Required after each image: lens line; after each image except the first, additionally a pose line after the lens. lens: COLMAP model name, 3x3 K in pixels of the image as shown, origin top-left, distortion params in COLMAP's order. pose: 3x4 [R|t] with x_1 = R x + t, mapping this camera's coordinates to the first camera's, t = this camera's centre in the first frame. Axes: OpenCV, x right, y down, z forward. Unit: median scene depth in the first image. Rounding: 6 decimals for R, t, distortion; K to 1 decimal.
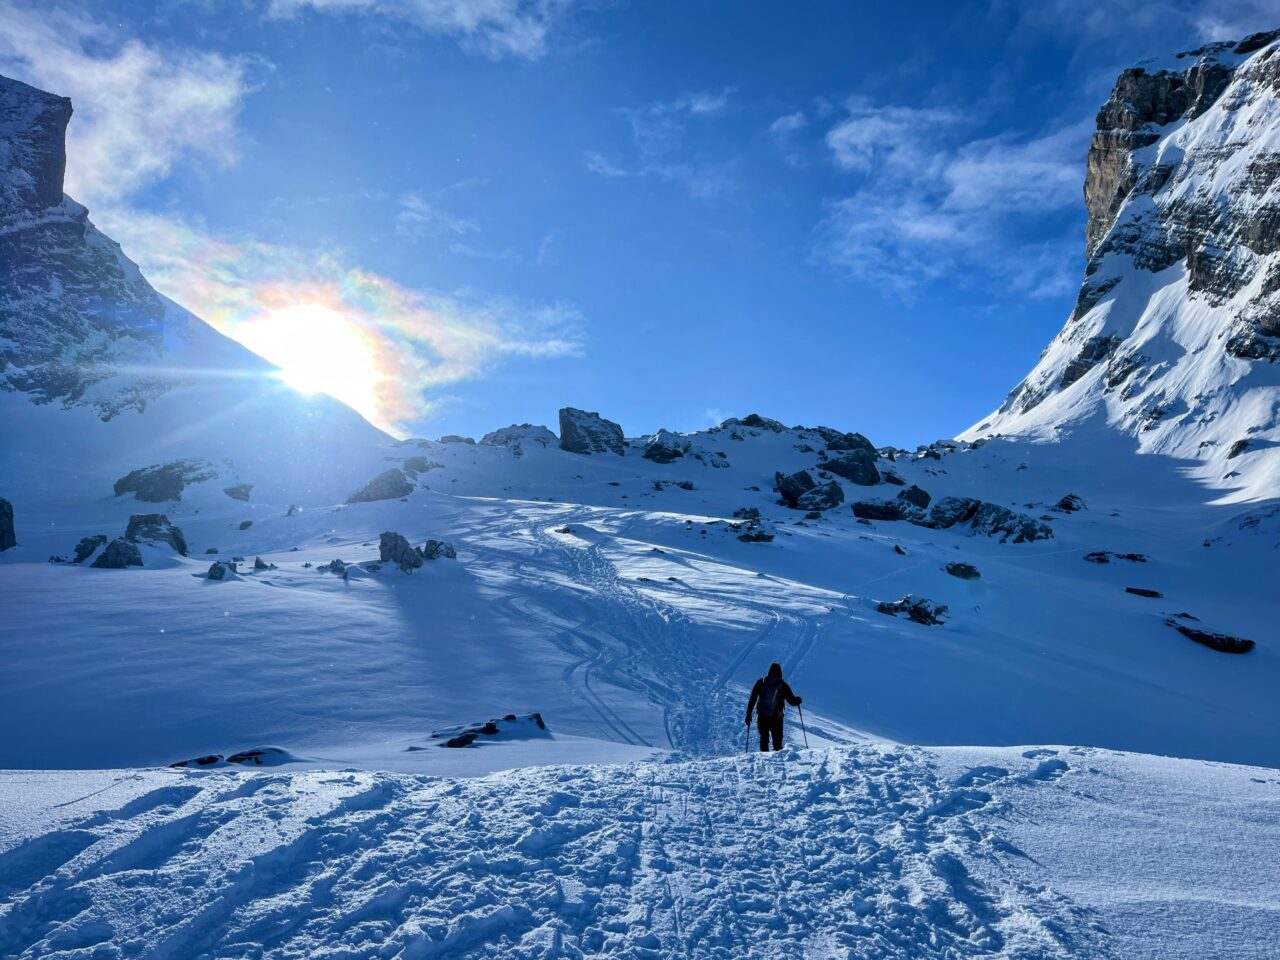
lens RADIAL K [[964.0, 0, 643.3], [0, 964.0, 478.1], [0, 0, 1]] dist [0.053518, -0.054863]
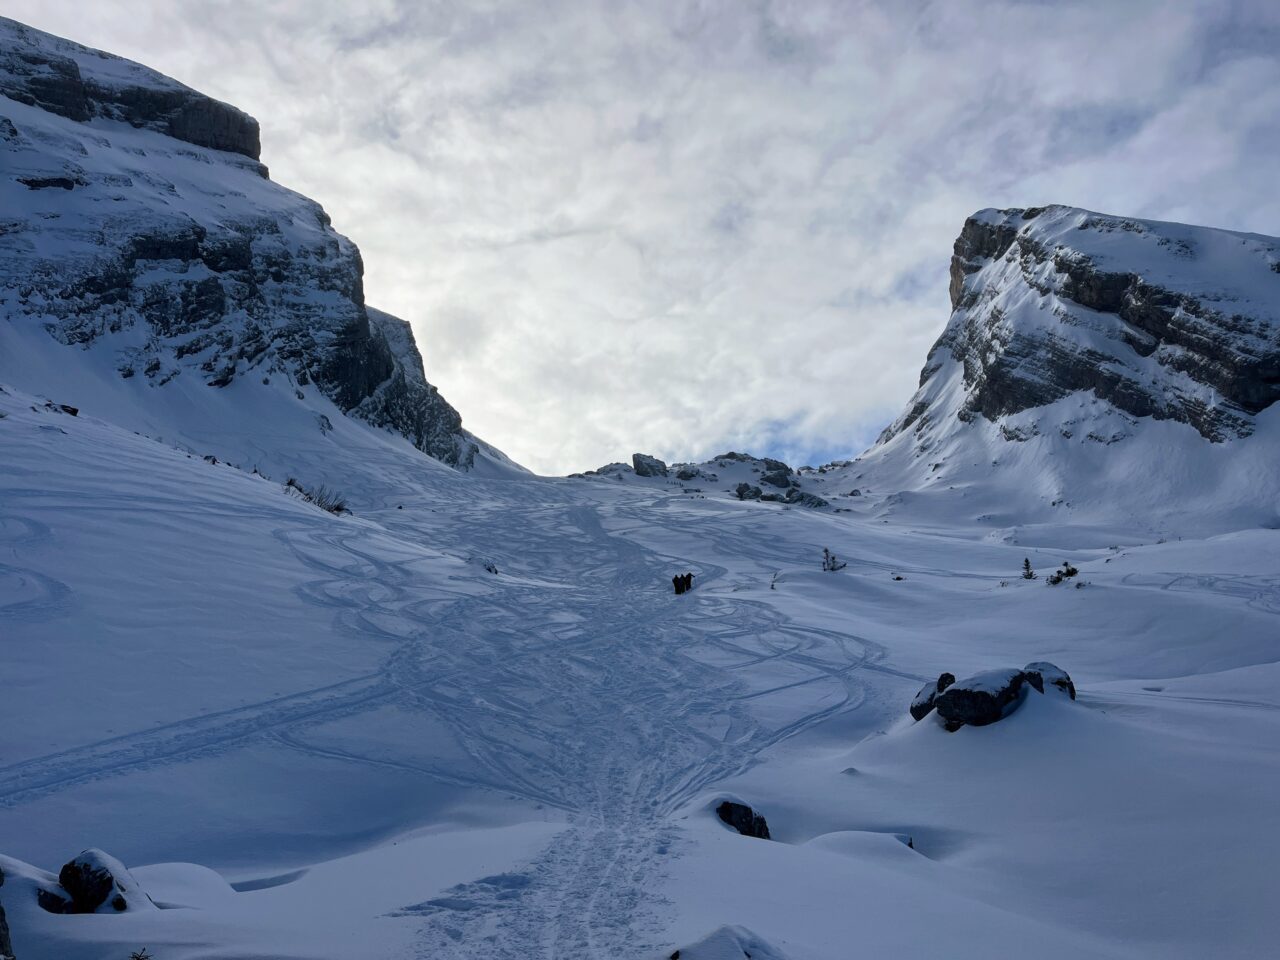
lens RADIAL K [[964.0, 0, 647.3], [0, 964.0, 482.2], [0, 0, 1]] dist [0.053518, -0.054863]
pose [[0.999493, -0.031082, -0.006924, -0.059111], [0.031070, 0.999516, -0.001820, -0.011326], [0.006977, 0.001603, 0.999974, -1.300722]]
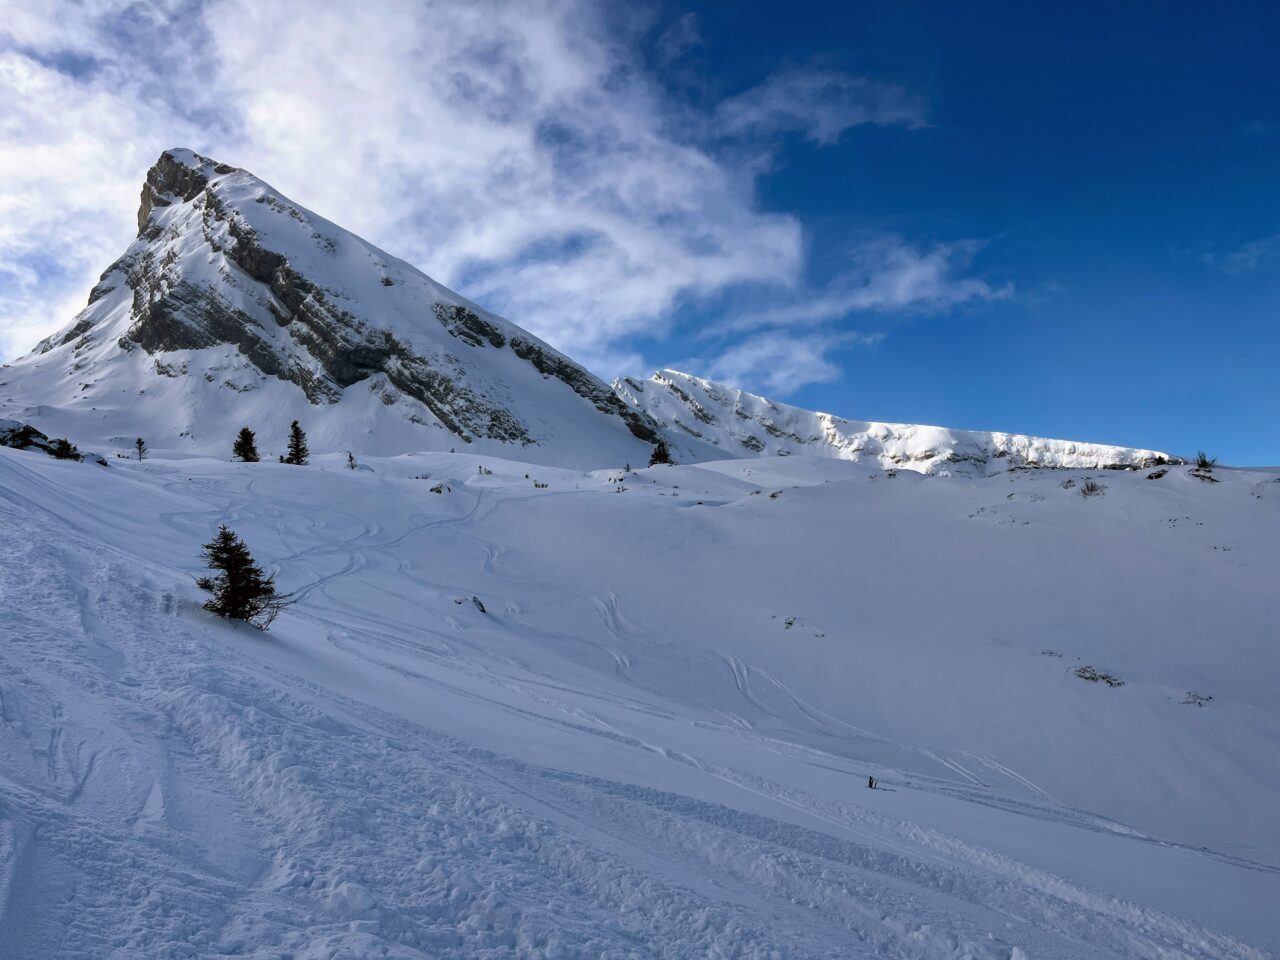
lens RADIAL K [[964.0, 0, 641.7], [0, 964.0, 479.5], [0, 0, 1]] dist [0.053518, -0.054863]
pose [[0.711907, 0.063915, 0.699359, -0.096719], [-0.117085, 0.992714, 0.028460, -0.032663], [-0.692445, -0.102146, 0.714204, -1.746403]]
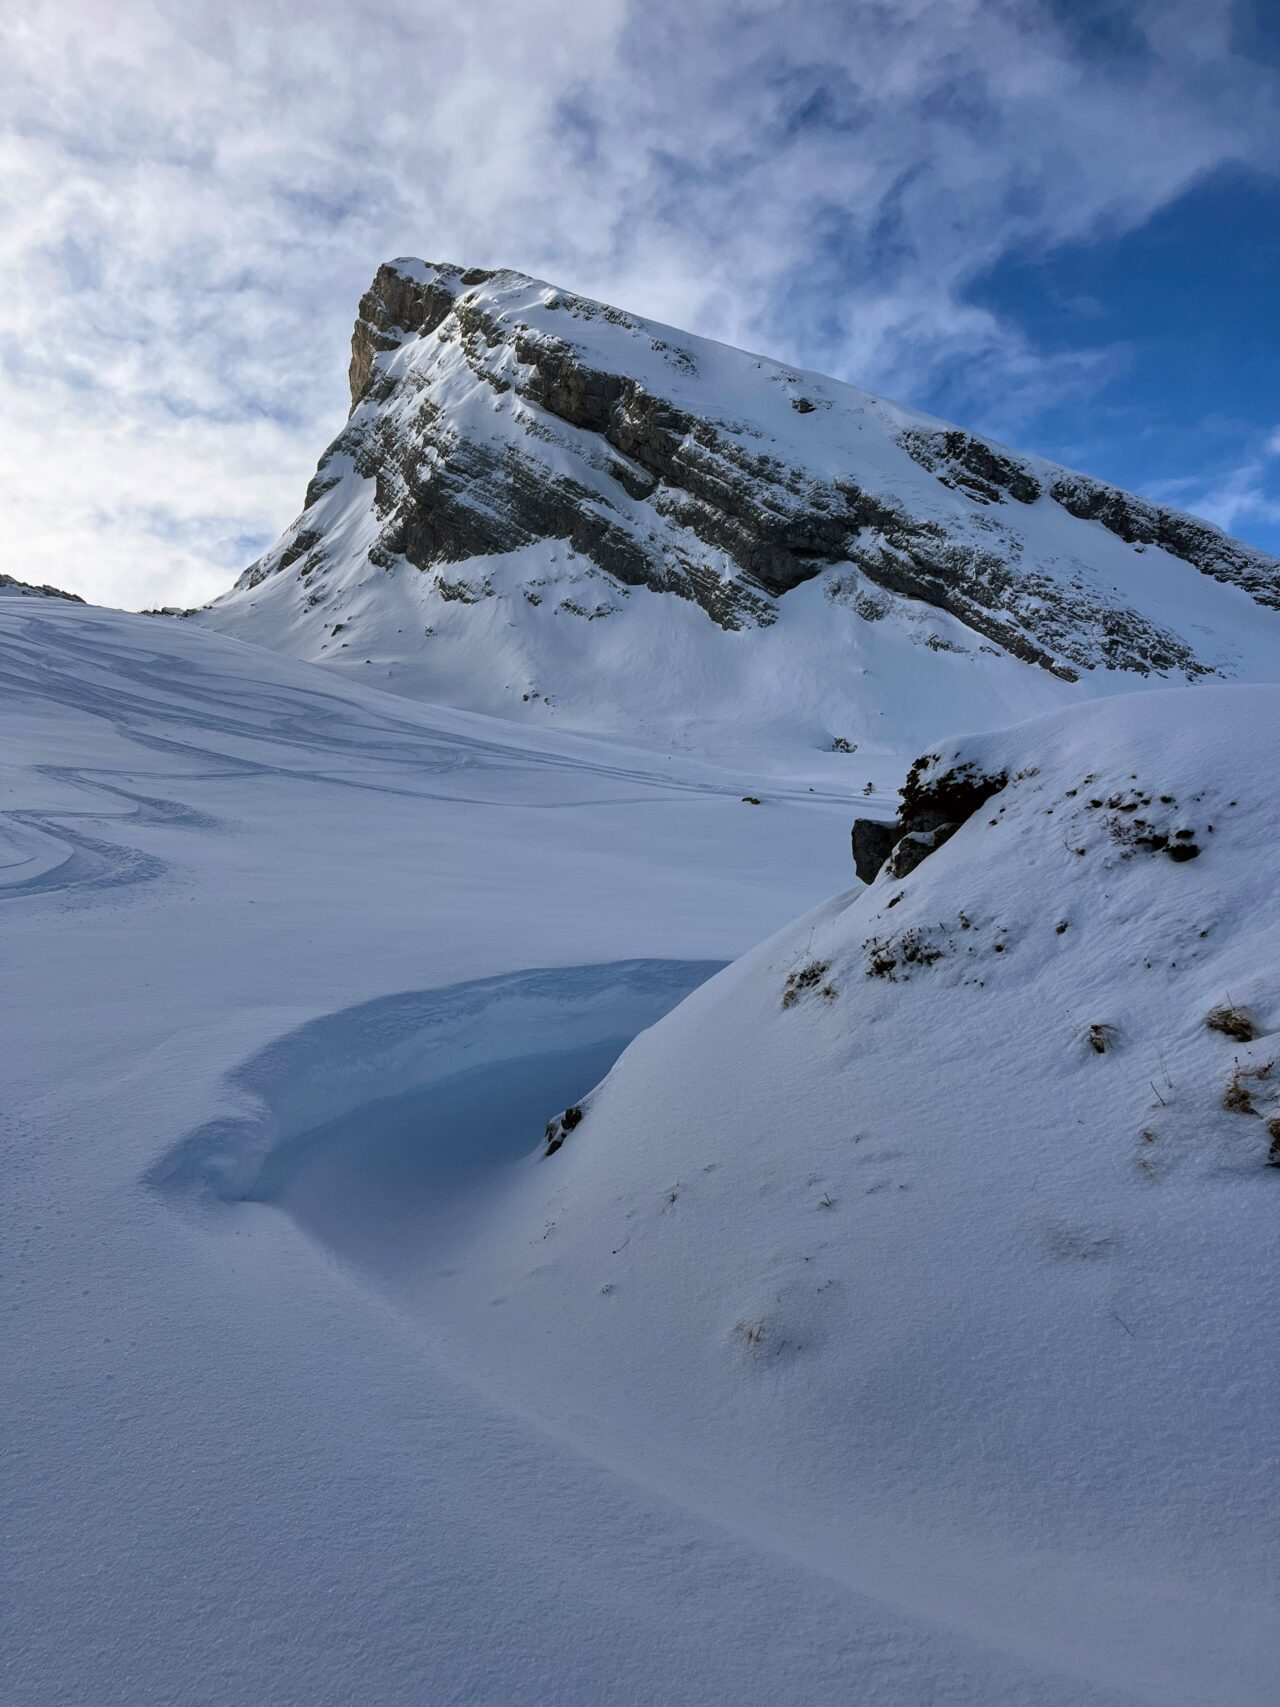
lens RADIAL K [[1285.6, 0, 631.6], [0, 1285.6, 859.5], [0, 0, 1]] dist [0.053518, -0.054863]
pose [[0.854249, -0.017409, 0.519572, -0.032768], [-0.061532, 0.989028, 0.134306, 0.024279], [-0.516209, -0.146701, 0.843805, -0.933938]]
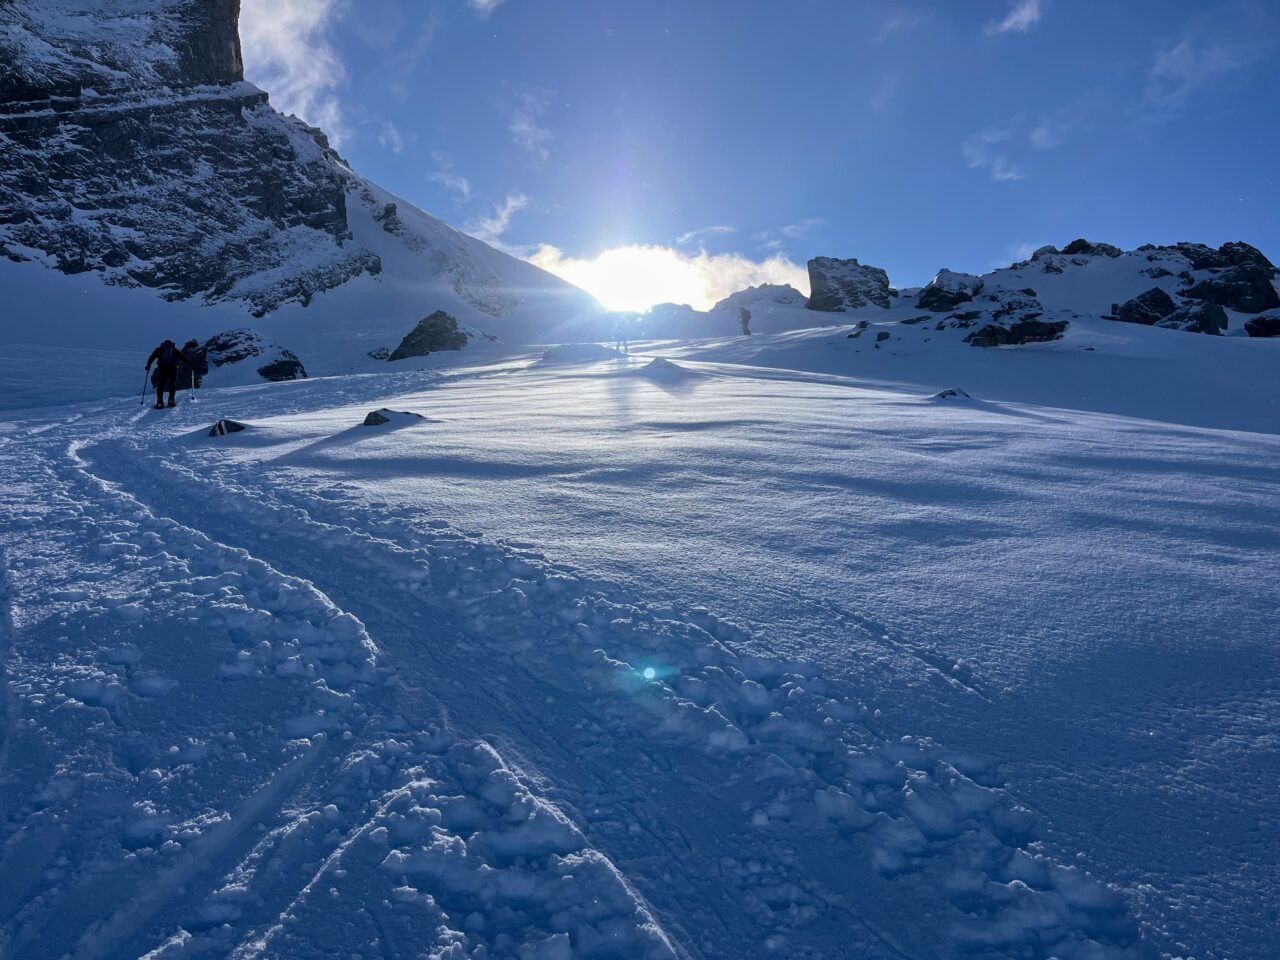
lens RADIAL K [[964.0, 0, 635.6], [0, 964.0, 473.2], [0, 0, 1]] dist [0.053518, -0.054863]
pose [[0.944247, -0.048920, -0.325583, 0.039882], [0.080990, 0.993026, 0.085677, 0.029615], [0.319121, -0.107269, 0.941624, 0.237839]]
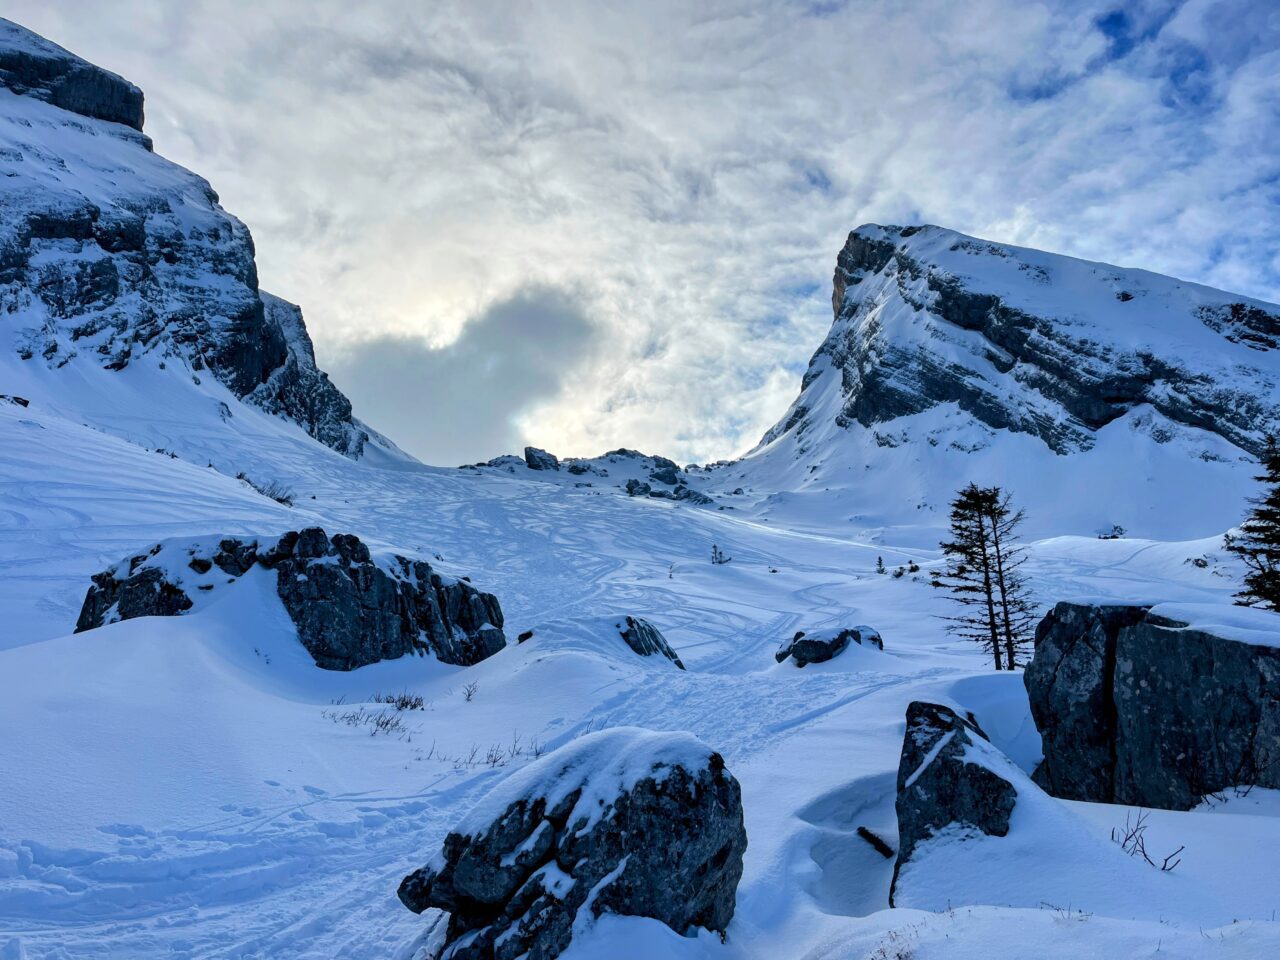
lens RADIAL K [[964.0, 0, 641.9], [0, 964.0, 483.5], [0, 0, 1]] dist [0.053518, -0.054863]
pose [[0.994477, -0.003939, 0.104885, -0.073072], [0.003042, 0.999957, 0.008711, -0.016411], [-0.104915, -0.008344, 0.994446, -1.362539]]
